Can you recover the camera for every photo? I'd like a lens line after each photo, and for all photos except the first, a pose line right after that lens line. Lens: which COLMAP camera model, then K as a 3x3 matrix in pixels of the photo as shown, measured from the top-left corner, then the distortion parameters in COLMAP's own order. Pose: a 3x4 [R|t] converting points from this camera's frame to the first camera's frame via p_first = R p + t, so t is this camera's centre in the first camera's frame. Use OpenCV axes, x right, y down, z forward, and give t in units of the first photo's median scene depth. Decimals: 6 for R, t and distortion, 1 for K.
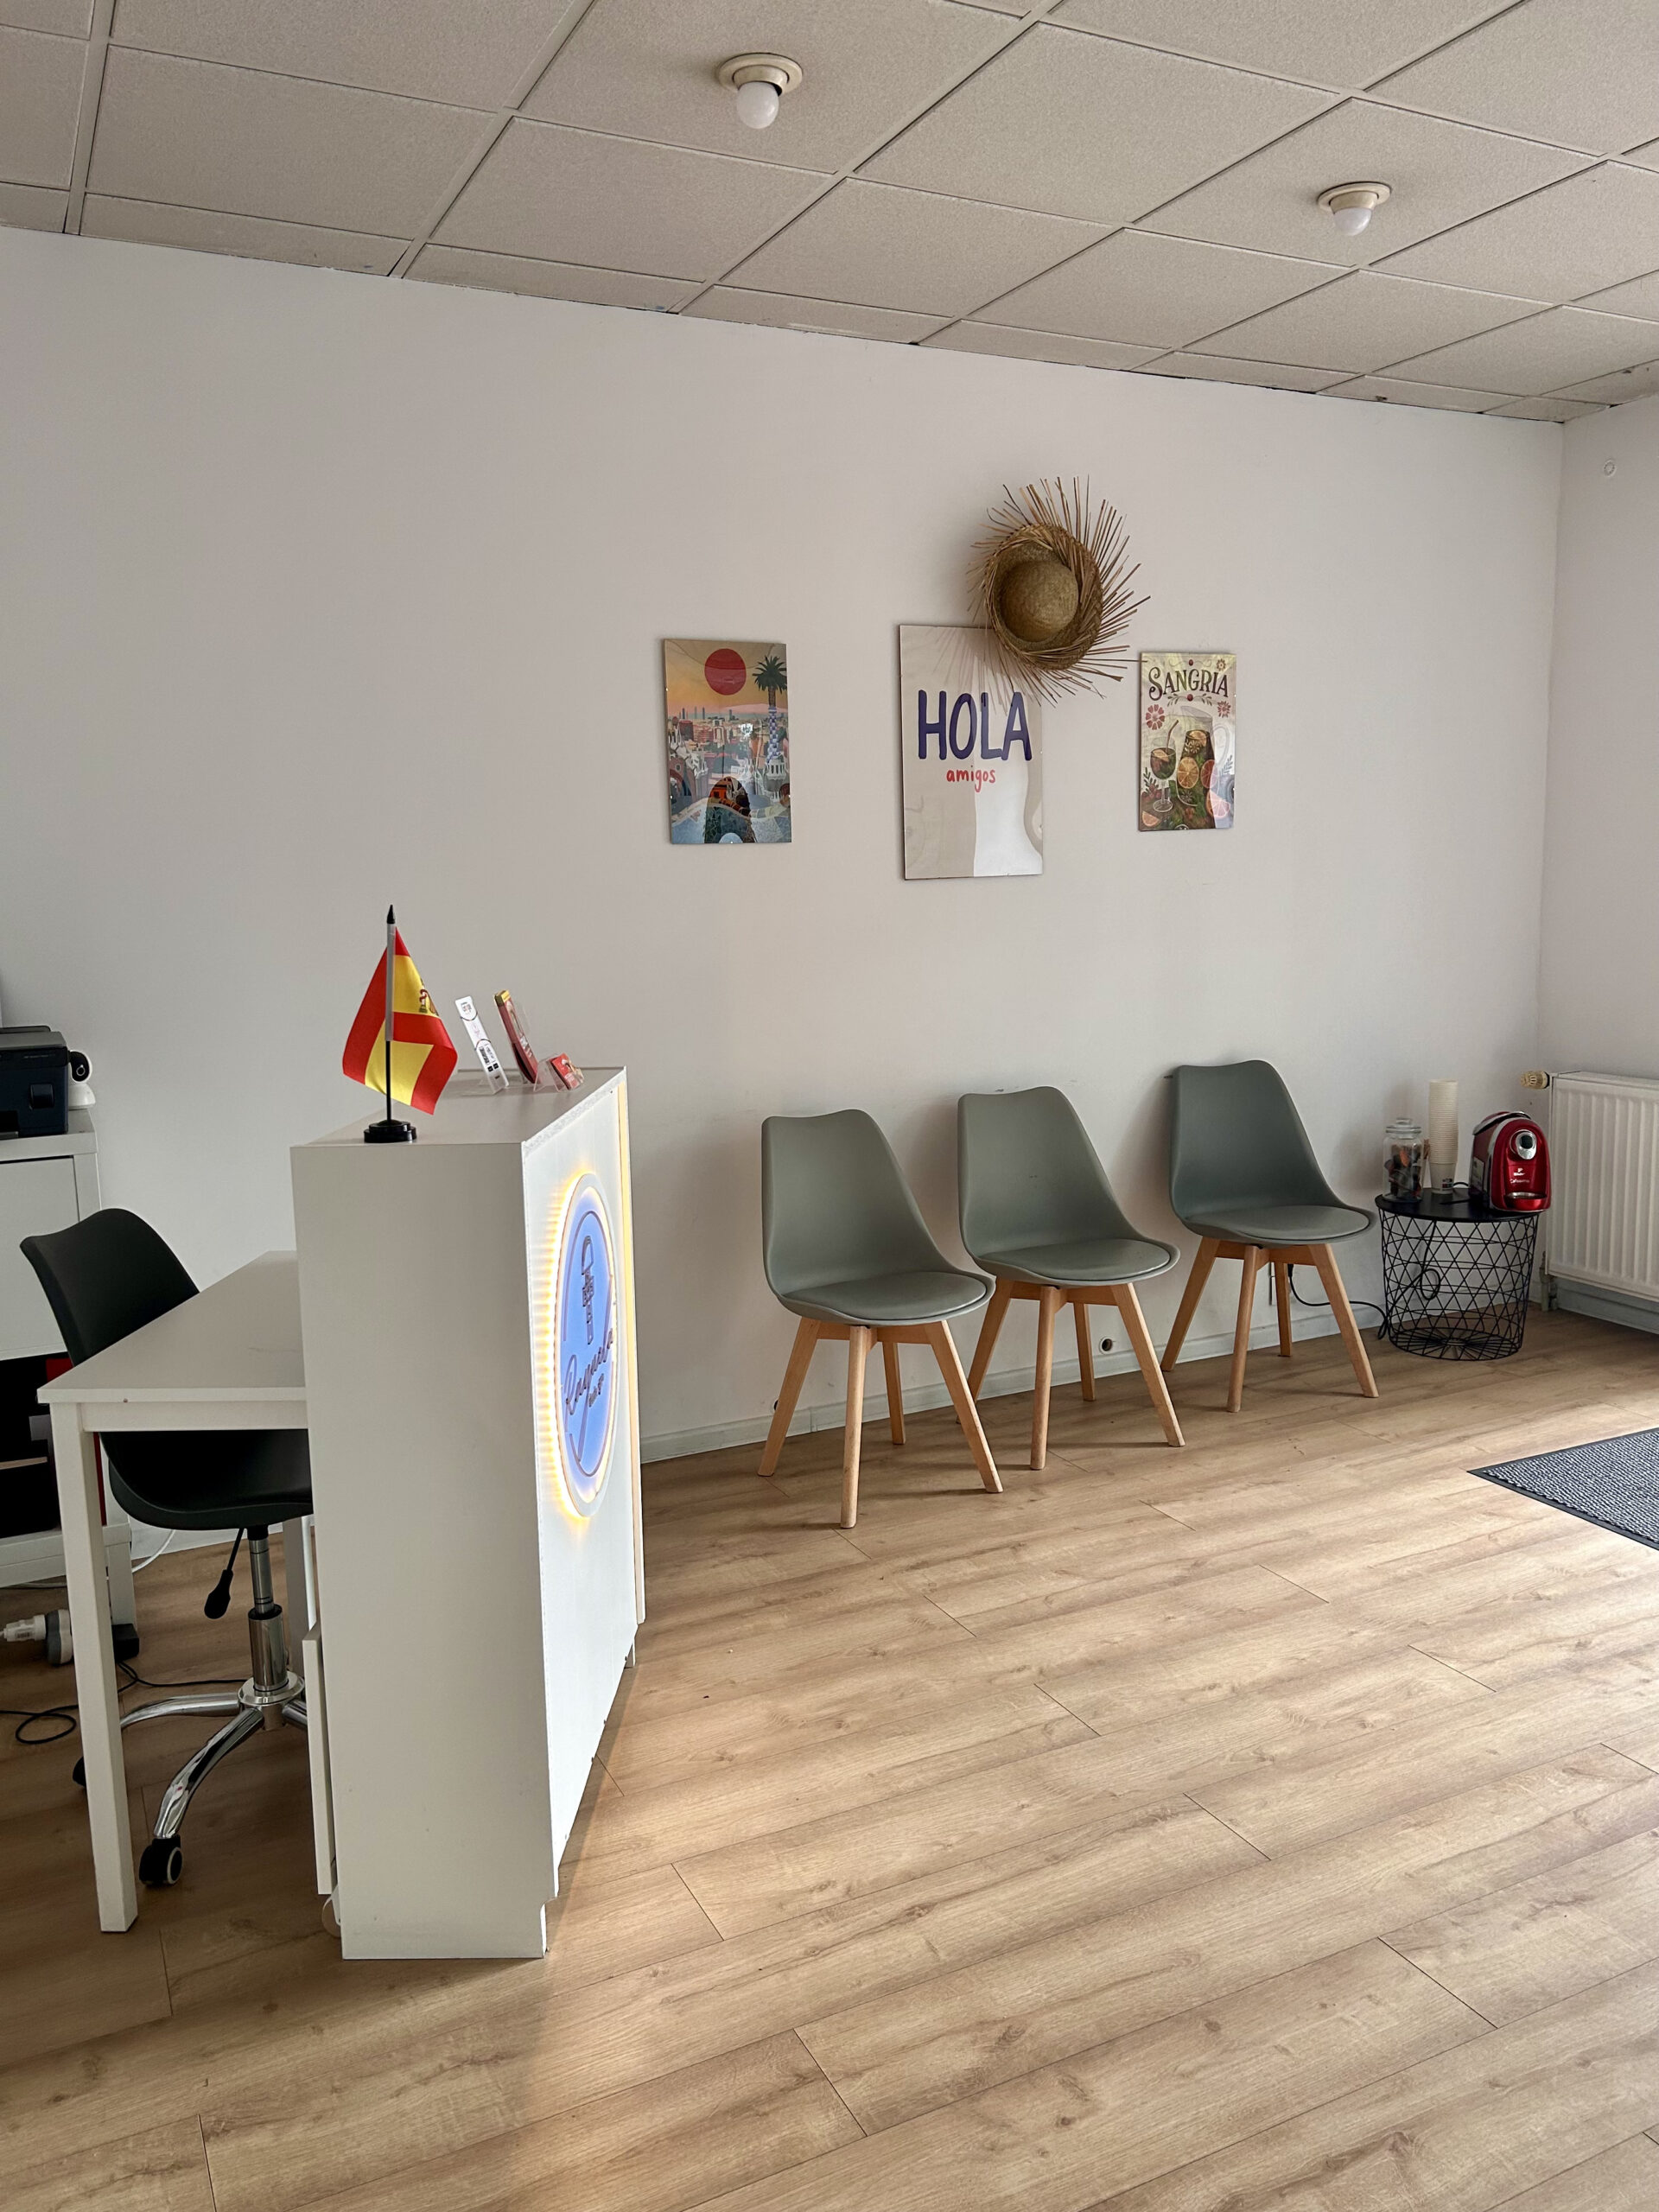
lens RADIAL K [[1657.8, 0, 817.6], [0, 1657.8, 1138.0], [0, 0, 1]] dist [0.069281, -0.092785]
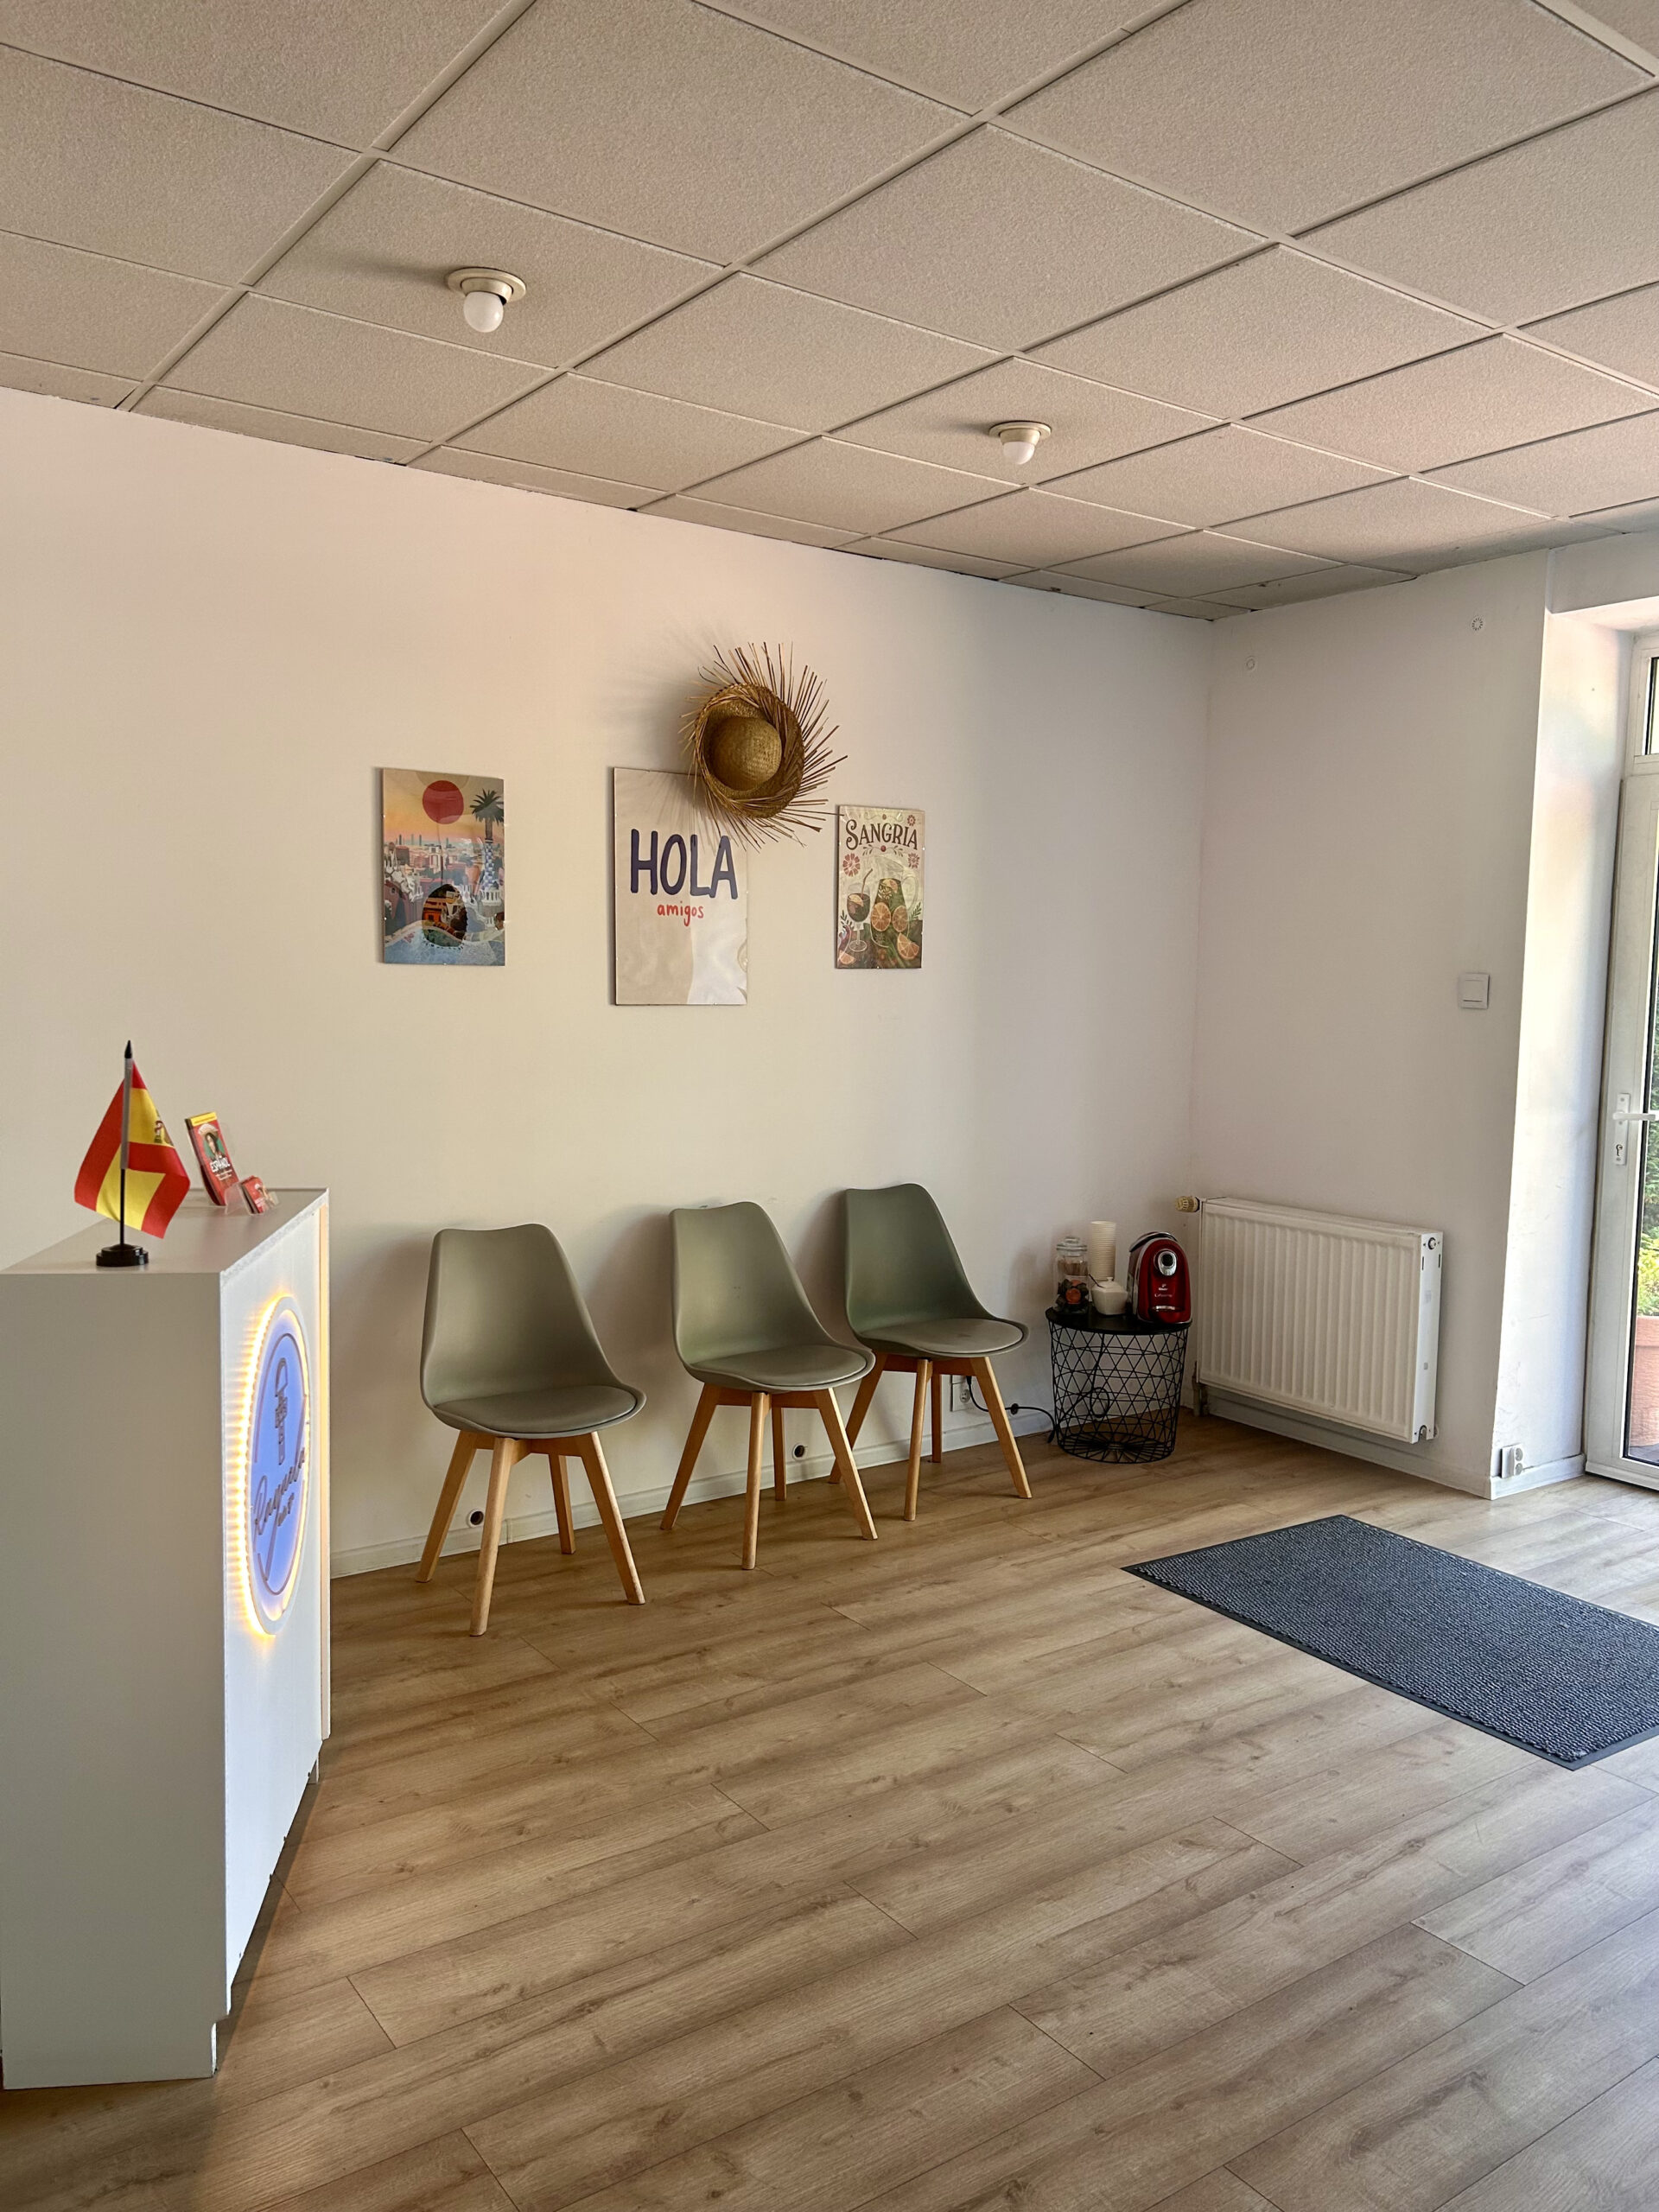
lens RADIAL K [[1657.8, 0, 817.6], [0, 1657.8, 1138.0], [0, 0, 1]] dist [0.069281, -0.092785]
pose [[0.985871, 0.025621, 0.165537, 0.009110], [-0.015829, 0.998061, -0.060203, -0.013381], [-0.166758, 0.056732, 0.984364, -0.057359]]
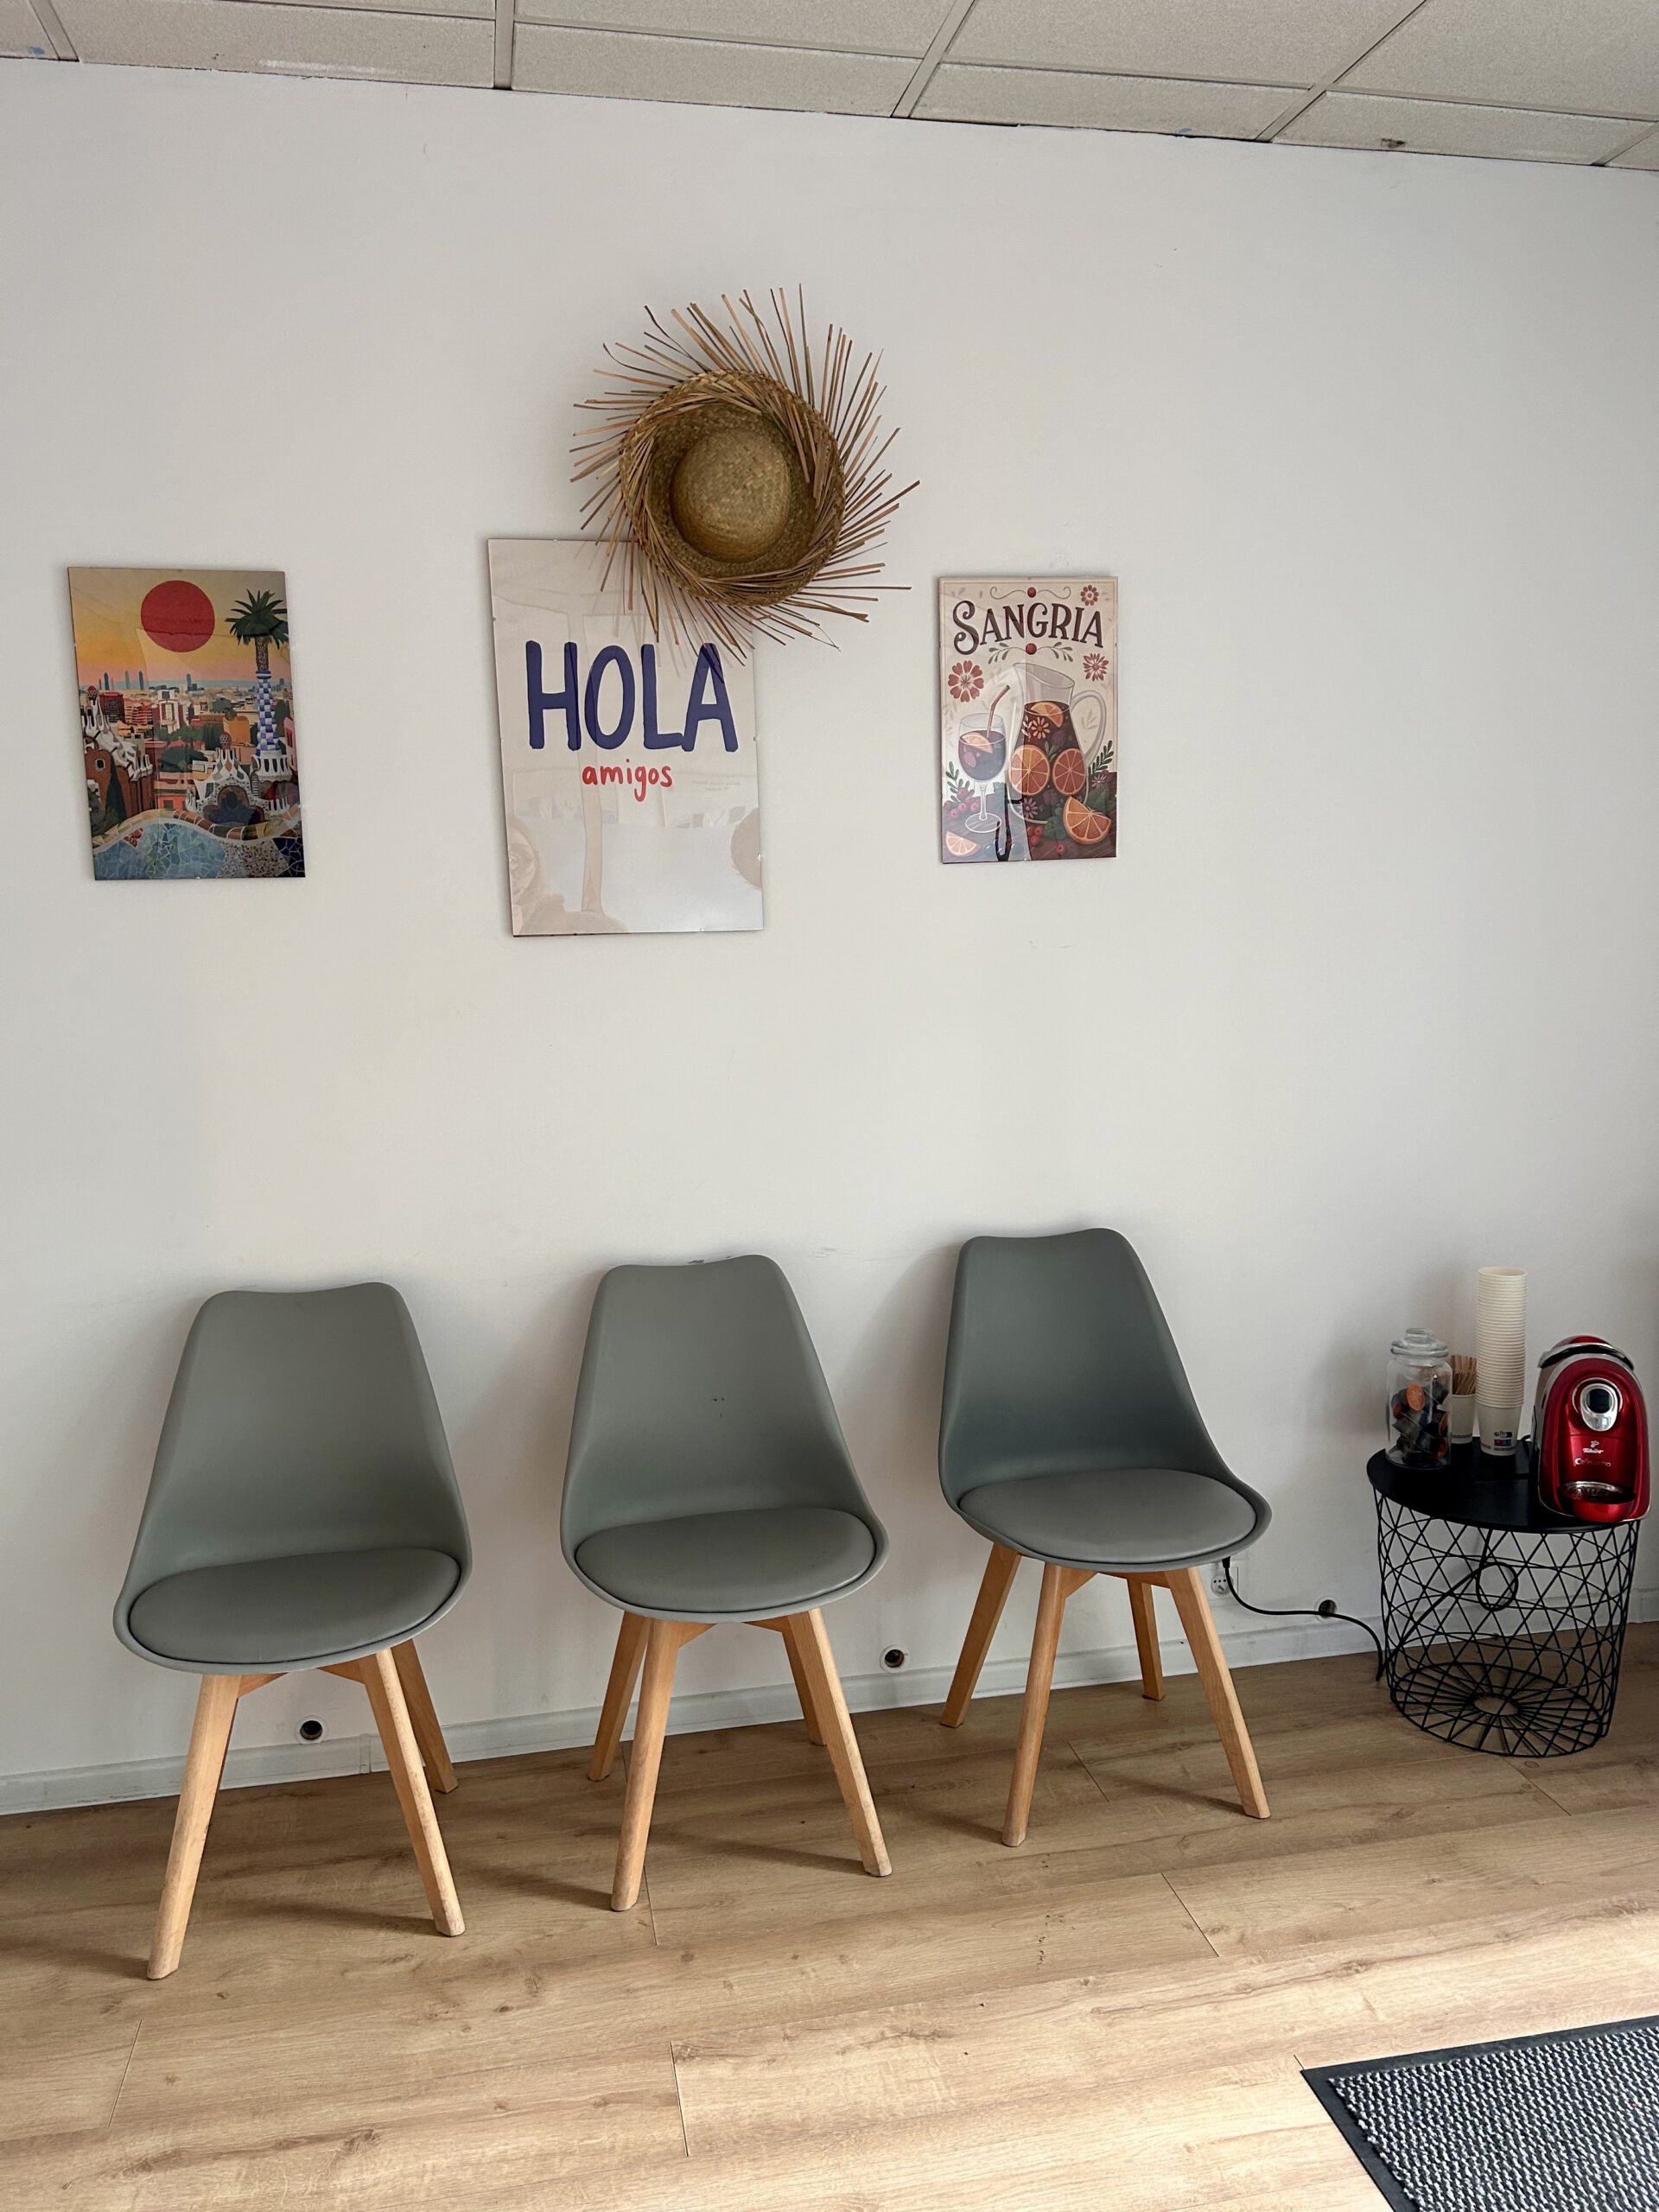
lens RADIAL K [[1657.8, 0, 817.6], [0, 1657.8, 1138.0], [0, 0, 1]] dist [0.069281, -0.092785]
pose [[0.967819, 0.041968, -0.248122, 0.396365], [-0.044374, 0.999007, -0.004110, -0.096379], [0.247703, 0.014988, 0.968720, 0.487296]]
